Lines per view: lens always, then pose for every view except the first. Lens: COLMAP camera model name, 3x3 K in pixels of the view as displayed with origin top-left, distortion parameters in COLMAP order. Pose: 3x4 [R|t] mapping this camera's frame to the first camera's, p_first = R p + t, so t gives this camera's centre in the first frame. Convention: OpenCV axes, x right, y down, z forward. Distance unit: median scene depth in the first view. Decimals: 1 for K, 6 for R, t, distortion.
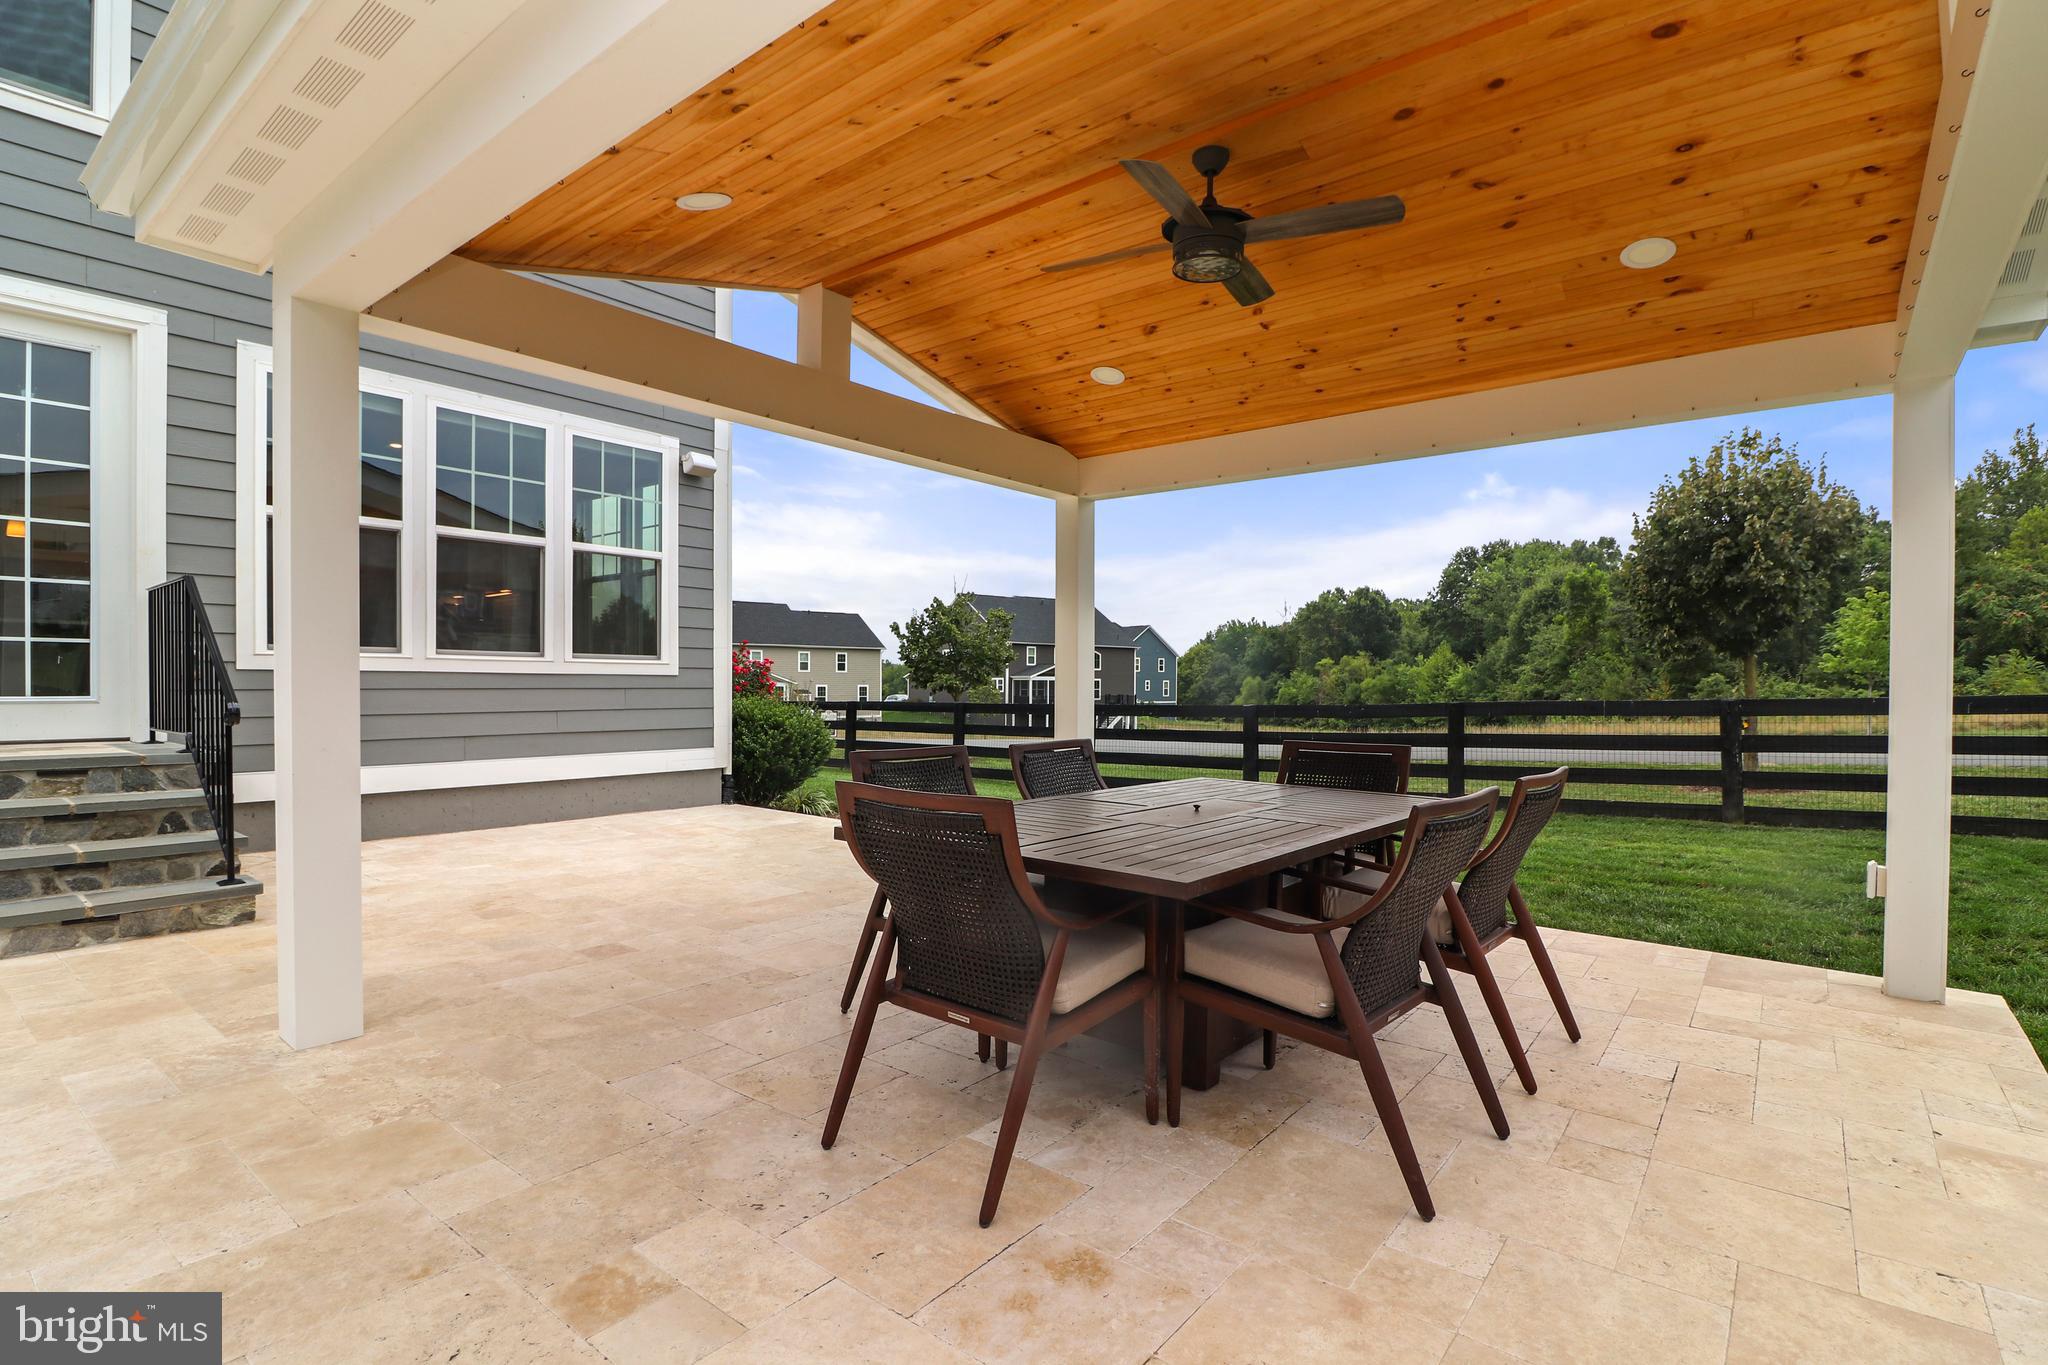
lens RADIAL K [[997.3, 0, 1019.2], [0, 997.3, 692.2], [0, 0, 1]] dist [-0.012012, -0.001249]
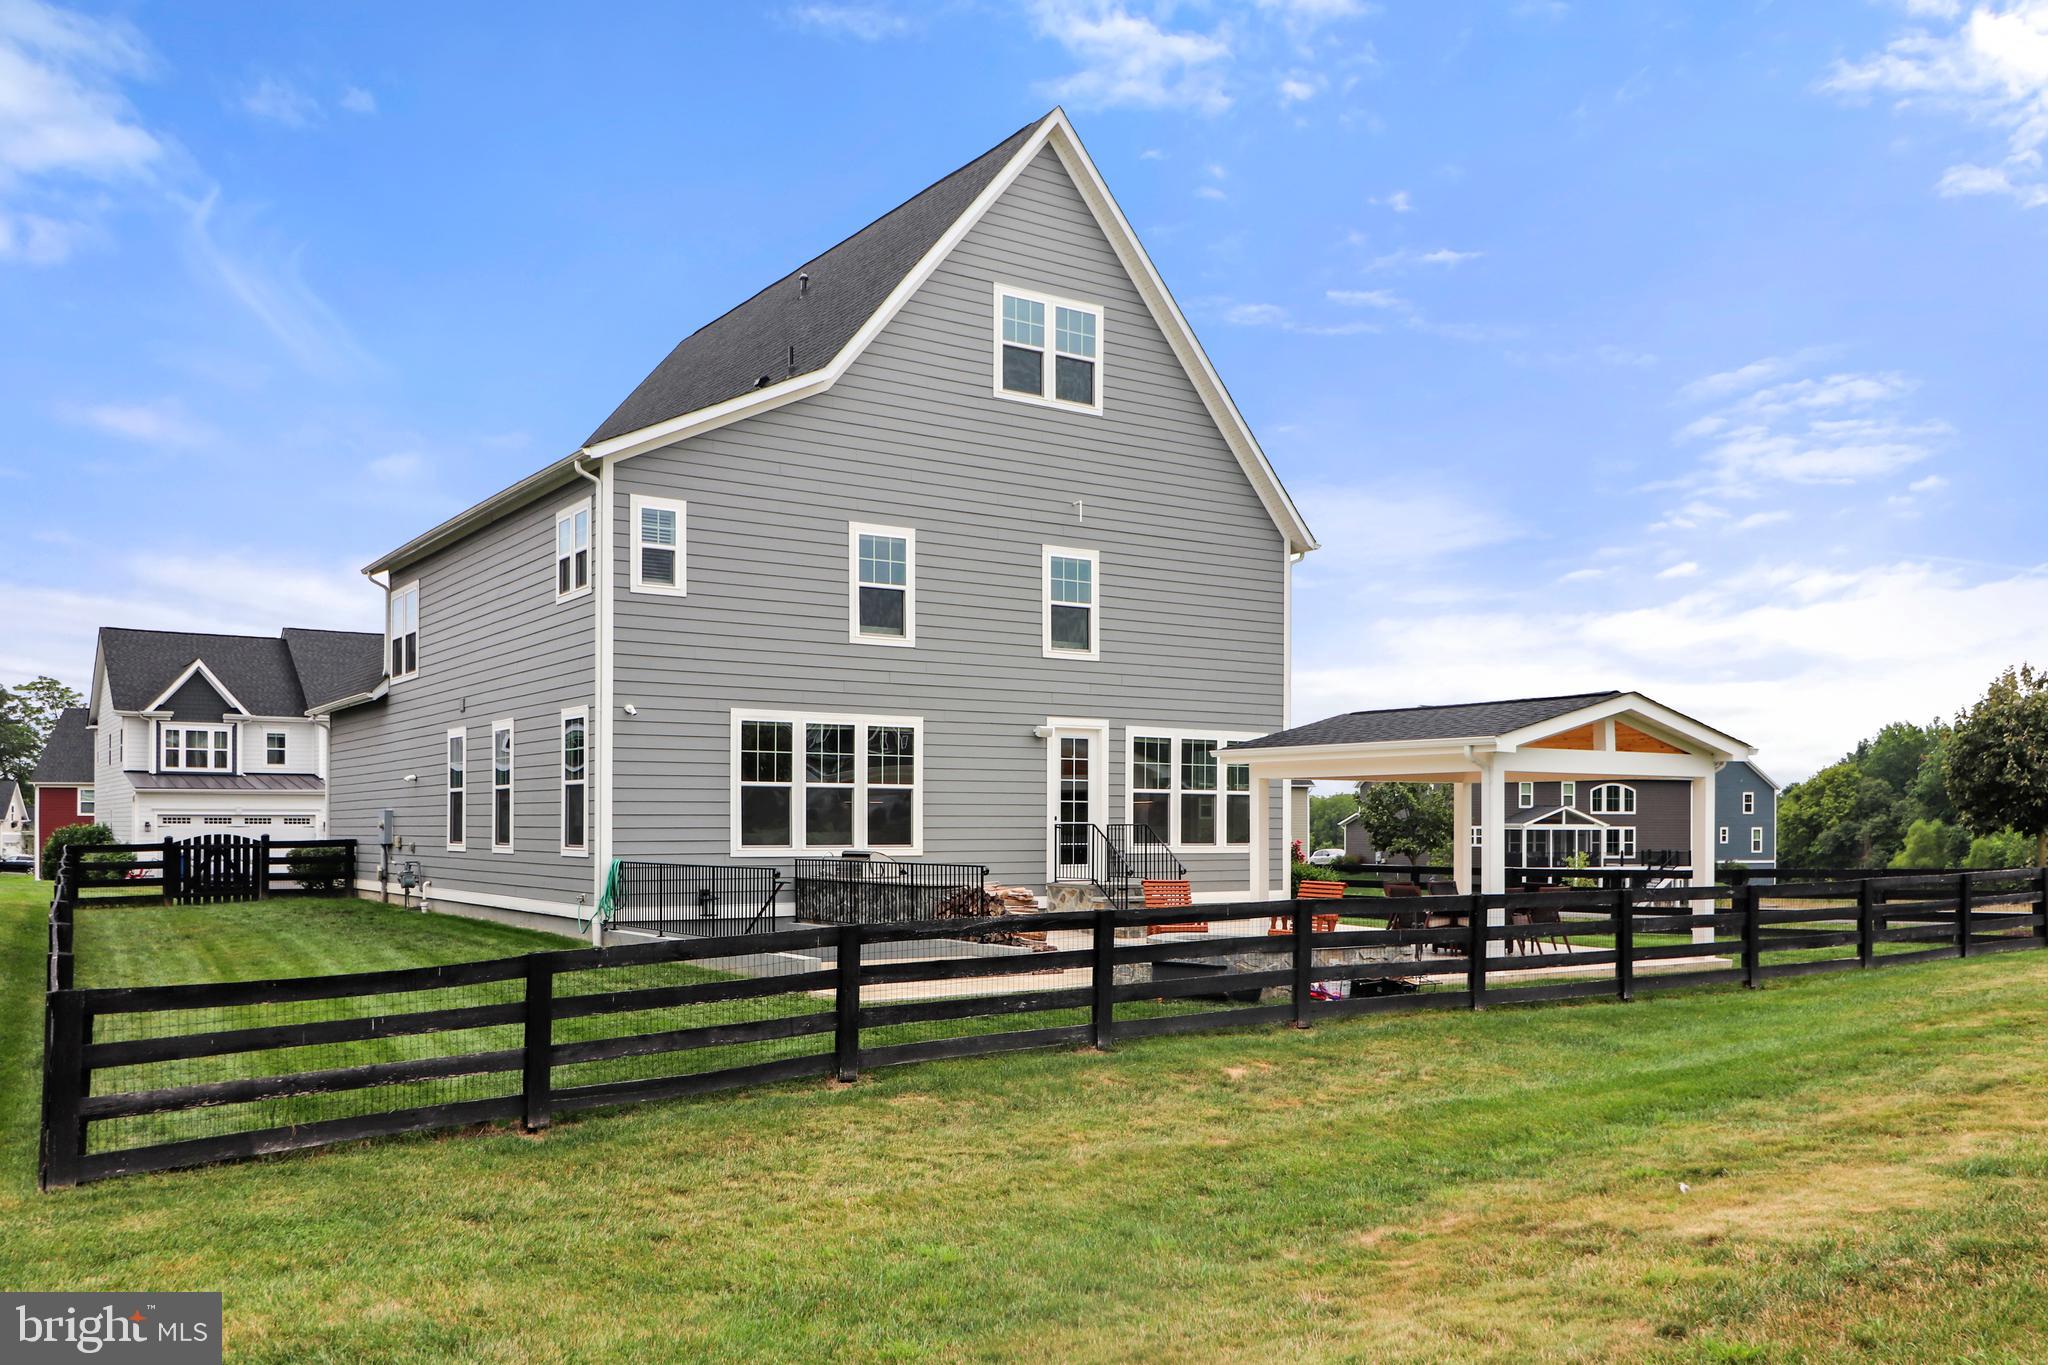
lens RADIAL K [[1646.4, 0, 1017.8], [0, 1646.4, 832.0], [0, 0, 1]] dist [0.008445, 0.002772]
pose [[0.955576, -0.001773, -0.294738, 0.018924], [-0.000116, 0.999980, -0.006388, -0.004847], [0.294743, 0.006138, 0.955557, -0.294003]]
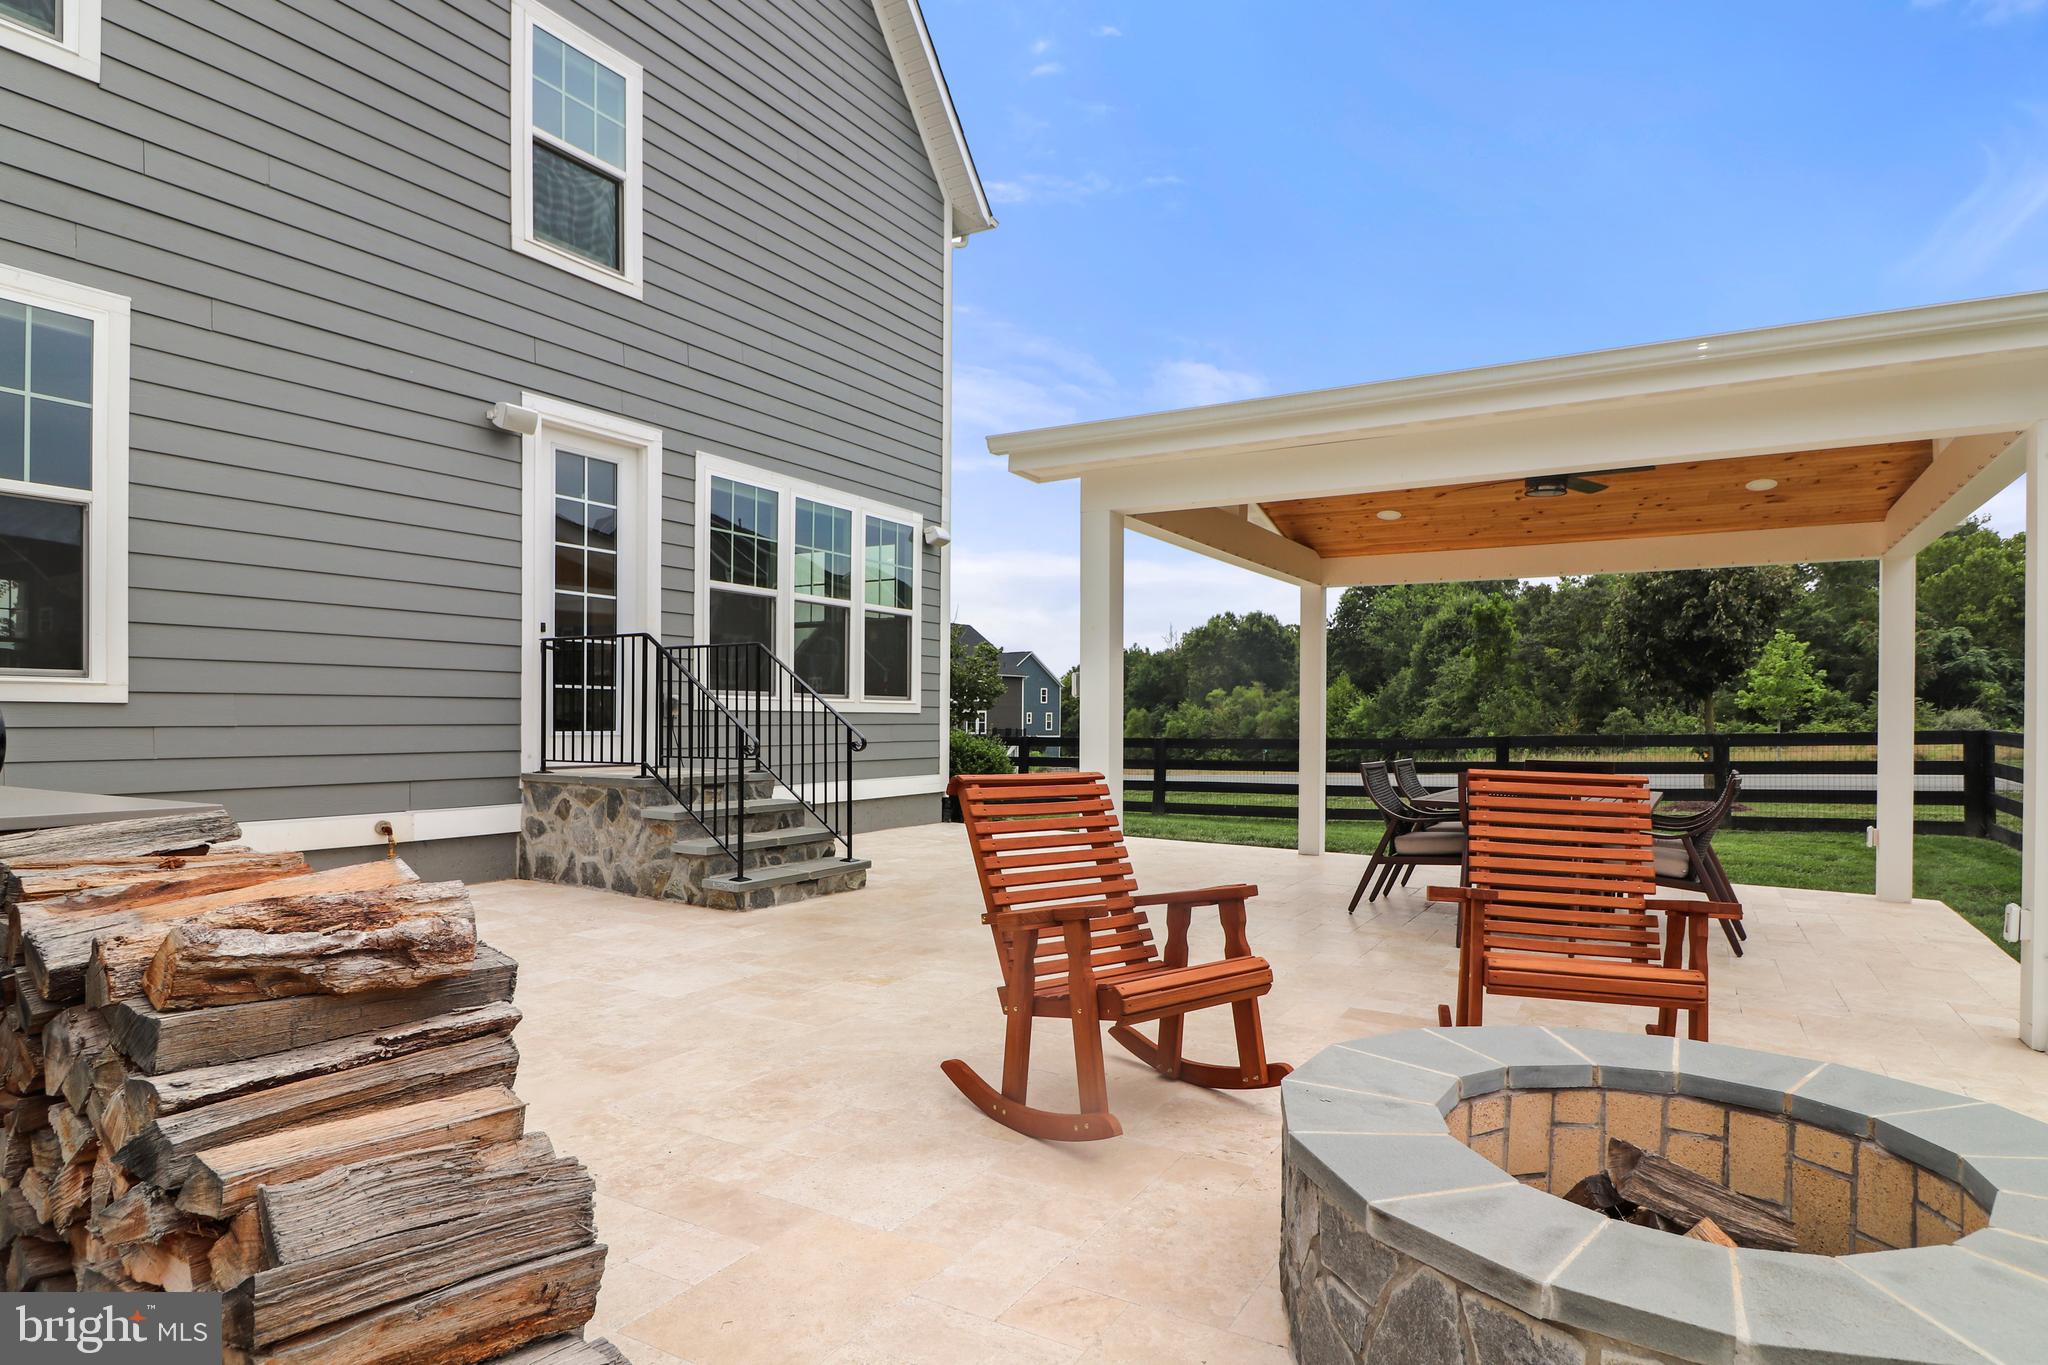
lens RADIAL K [[1139.2, 0, 1021.2], [0, 1139.2, 721.6], [0, 0, 1]] dist [0.005141, 0.000003]
pose [[0.989861, 0.001699, 0.142032, -0.054028], [-0.001266, 0.999994, -0.003140, -0.000388], [-0.142036, 0.002928, 0.989857, -0.046836]]
